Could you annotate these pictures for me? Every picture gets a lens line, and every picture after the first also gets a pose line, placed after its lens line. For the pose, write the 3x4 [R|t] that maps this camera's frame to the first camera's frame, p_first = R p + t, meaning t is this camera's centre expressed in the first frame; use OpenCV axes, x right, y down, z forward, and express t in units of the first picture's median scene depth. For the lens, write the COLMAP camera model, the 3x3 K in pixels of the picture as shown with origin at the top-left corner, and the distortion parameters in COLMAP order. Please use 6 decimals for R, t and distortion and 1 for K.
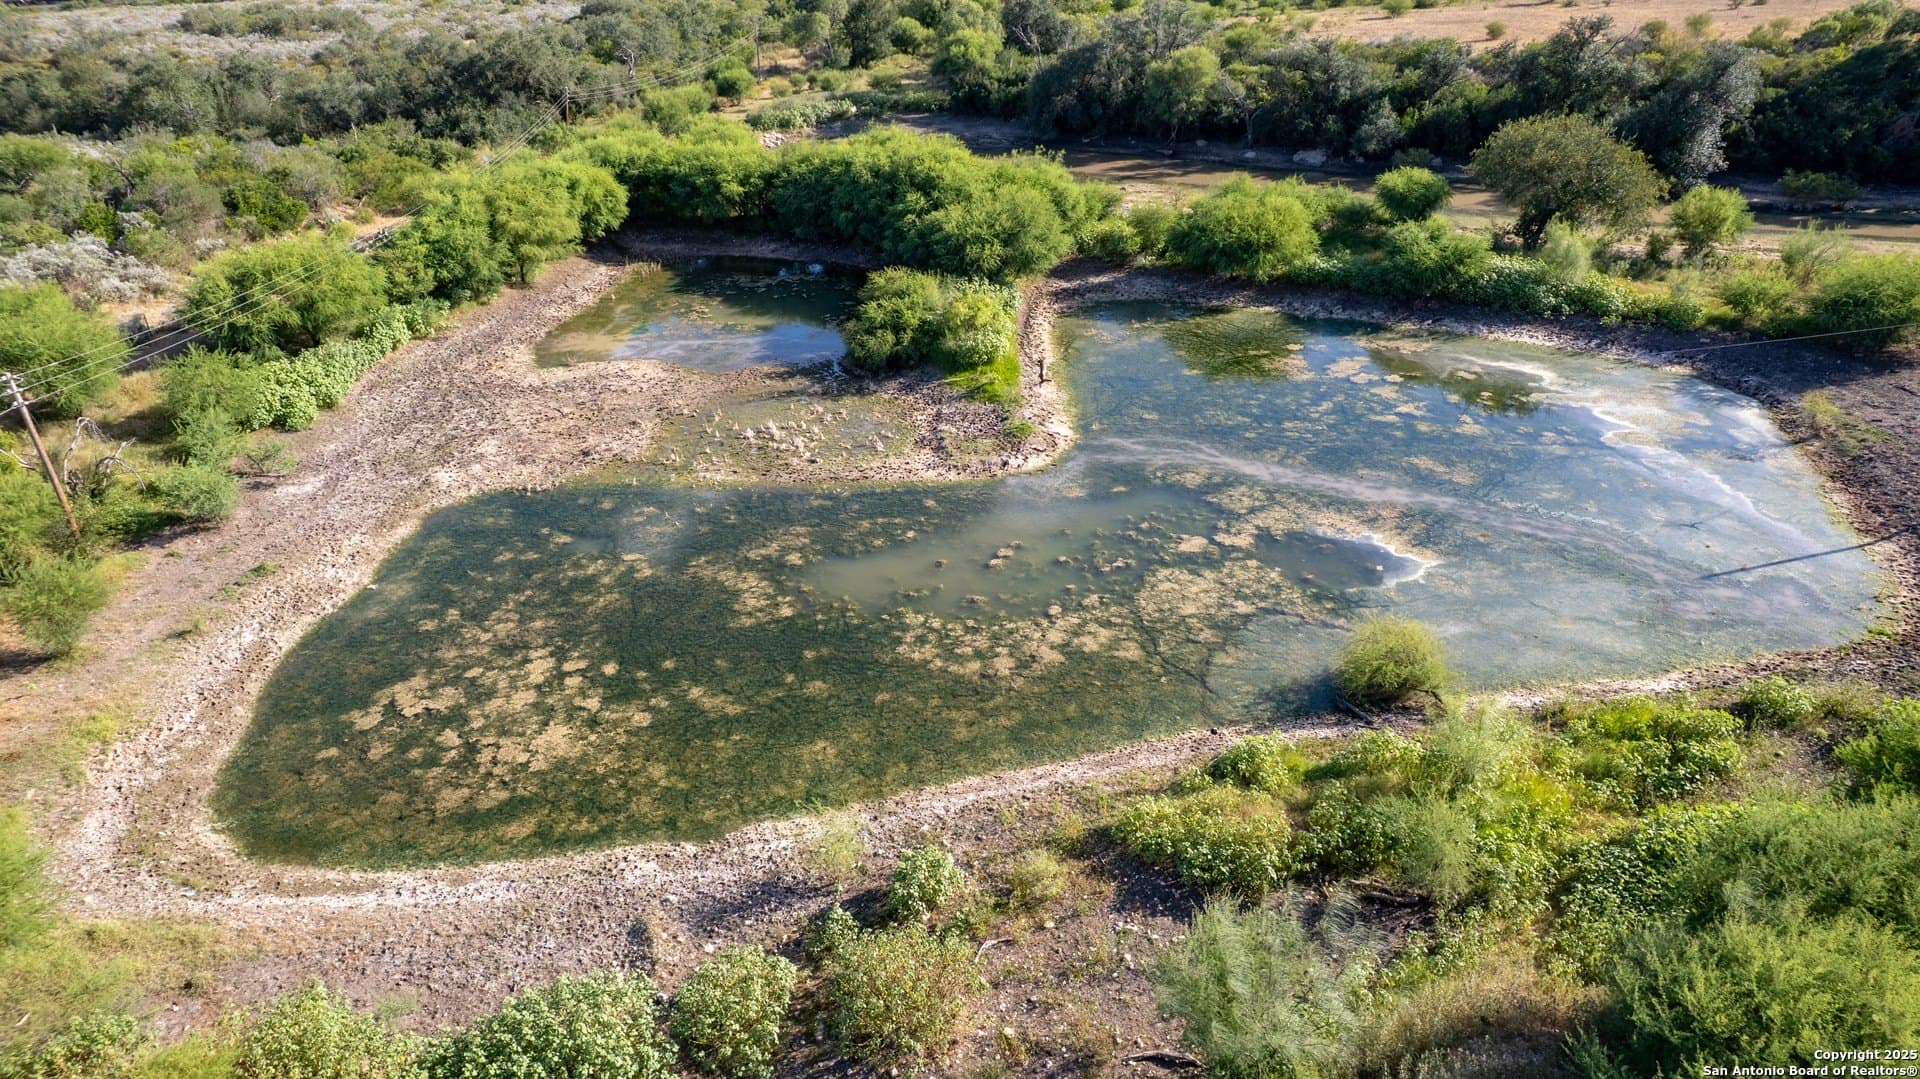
lens RADIAL K [[1237.1, 0, 960.0], [0, 1237.1, 539.5], [0, 0, 1]] dist [-0.096352, 0.108833]
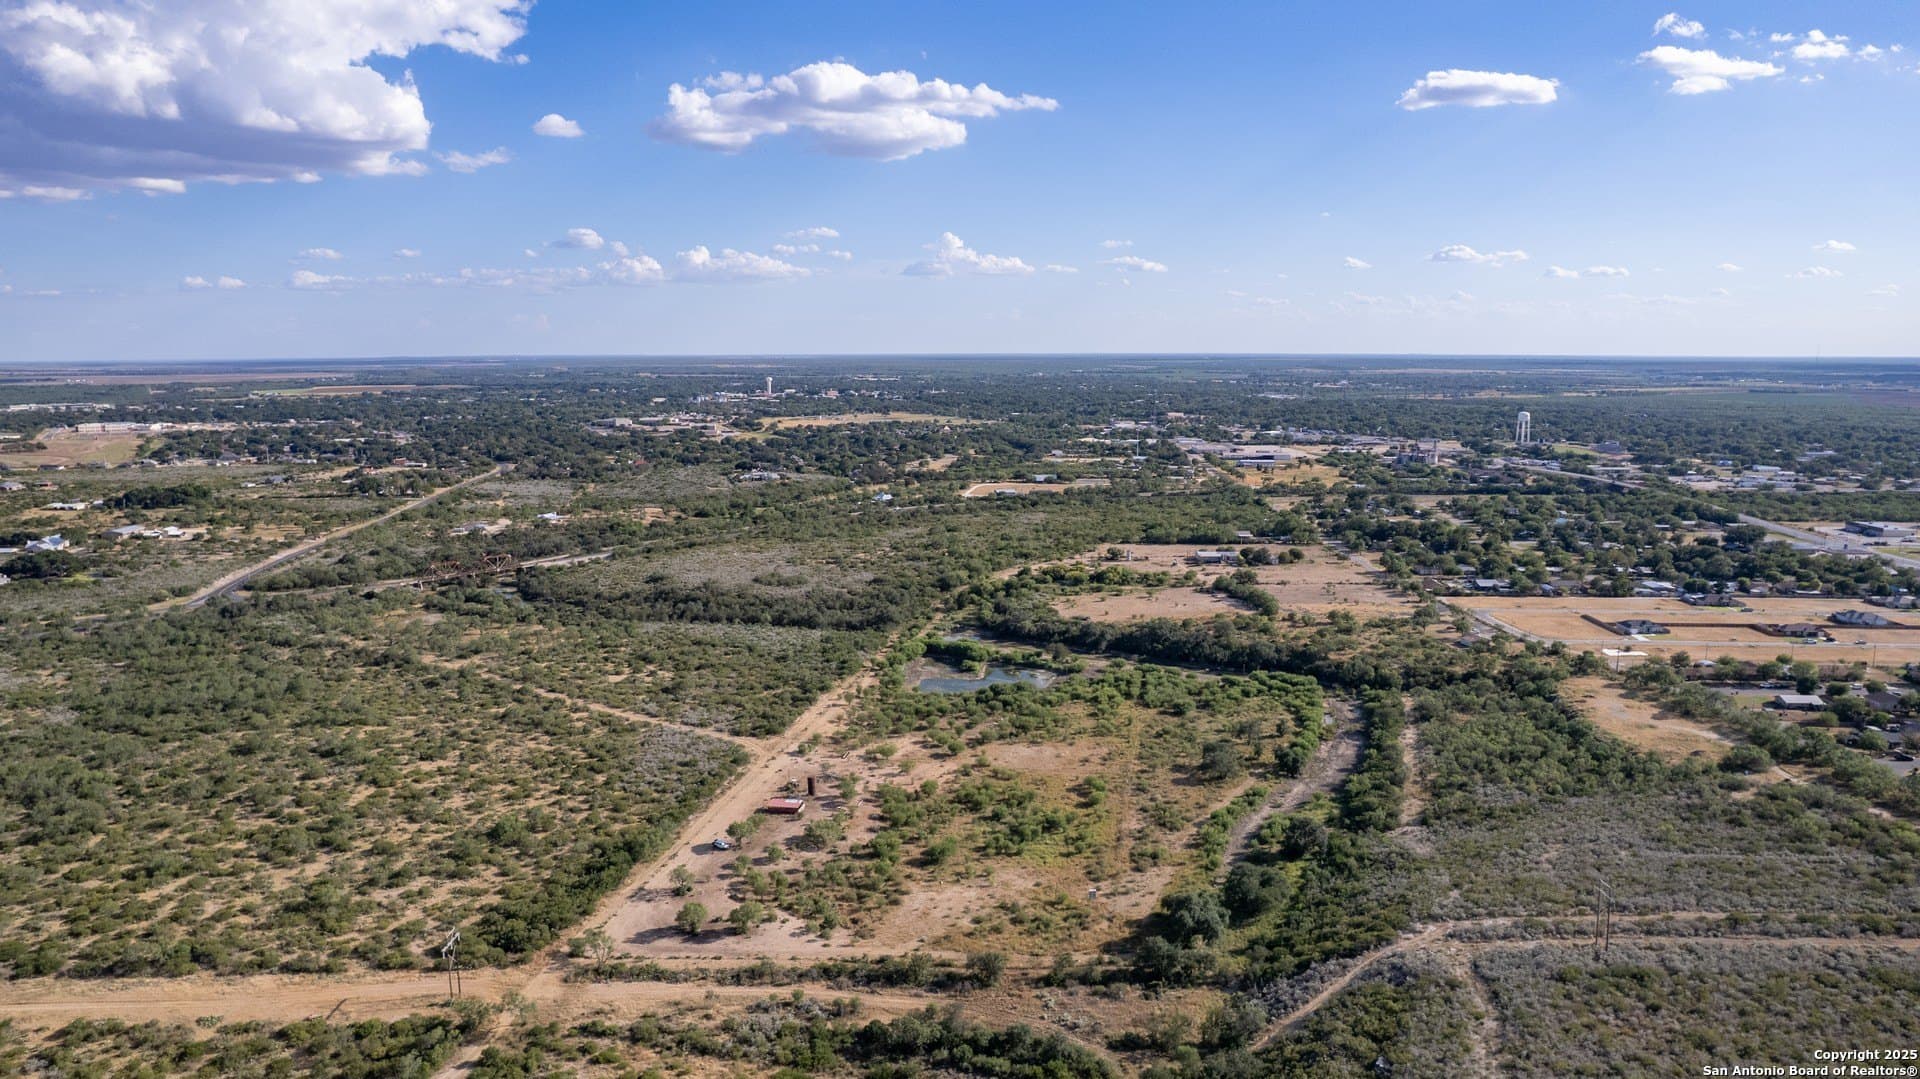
lens RADIAL K [[1310.4, 0, 960.0], [0, 1310.4, 539.5], [0, 0, 1]] dist [-0.078605, 0.071769]
pose [[0.997546, 0.035487, -0.060356, 0.355853], [-0.052689, 0.948177, -0.313344, 1.549886], [0.046109, 0.315756, 0.947720, -6.642384]]
